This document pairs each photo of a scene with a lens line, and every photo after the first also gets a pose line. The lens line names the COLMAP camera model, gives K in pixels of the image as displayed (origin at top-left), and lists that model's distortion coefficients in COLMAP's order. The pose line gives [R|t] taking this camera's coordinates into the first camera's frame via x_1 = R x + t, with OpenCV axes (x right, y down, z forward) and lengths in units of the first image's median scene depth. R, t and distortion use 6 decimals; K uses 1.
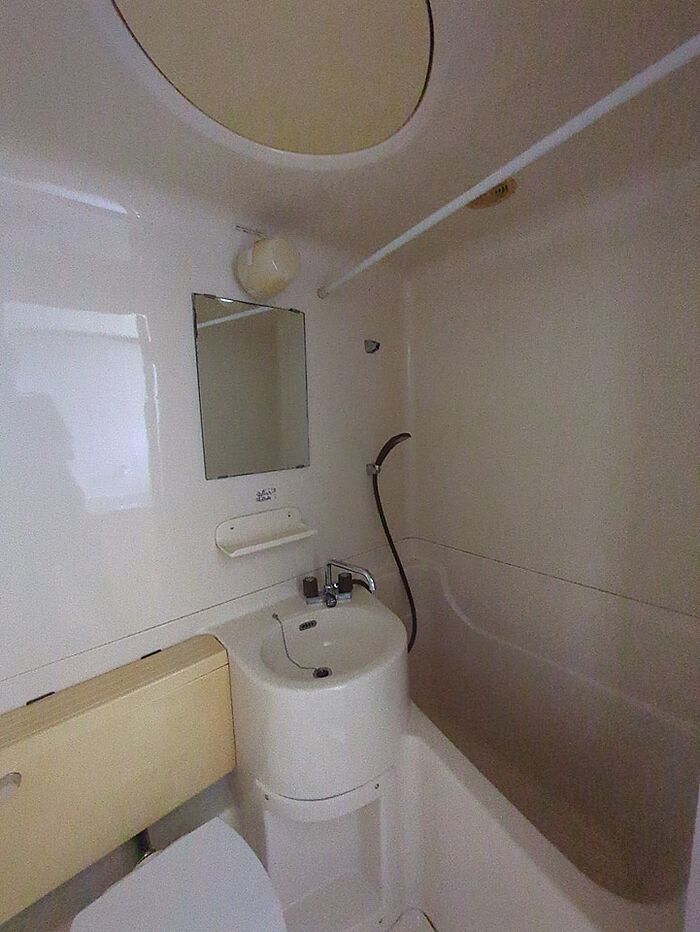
lens RADIAL K [[367.0, 0, 348.4], [0, 367.0, 467.6], [0, 0, 1]] dist [0.001804, 0.000329]
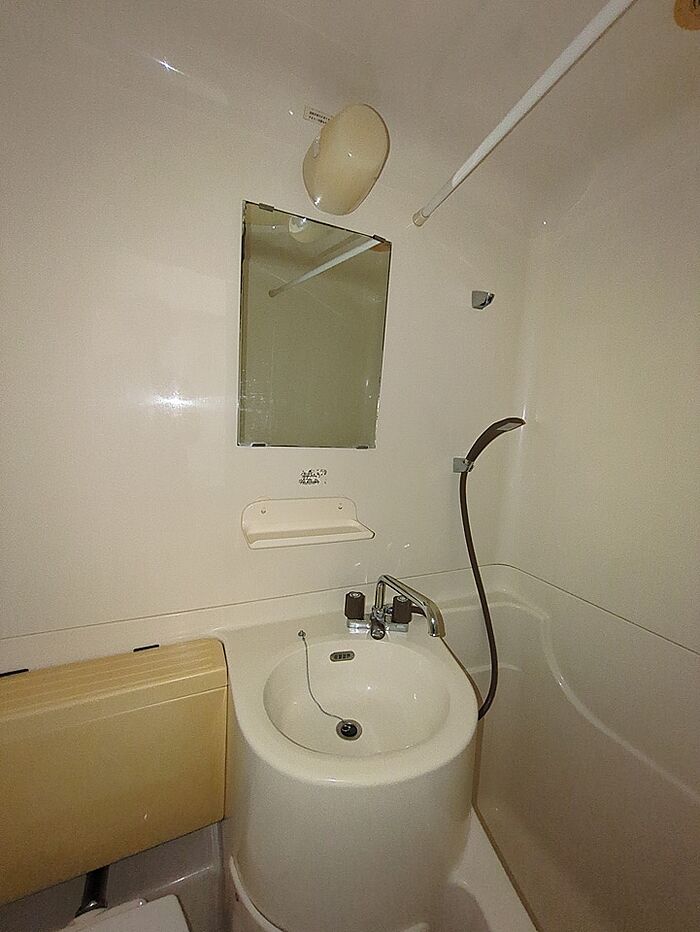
lens RADIAL K [[367.0, 0, 348.4], [0, 367.0, 467.6], [0, 0, 1]] dist [0.001804, 0.000329]
pose [[0.959274, 0.123898, -0.253857, 0.041686], [-0.124755, 0.992105, 0.012784, 0.034711], [0.253437, 0.019407, 0.967157, 0.256884]]
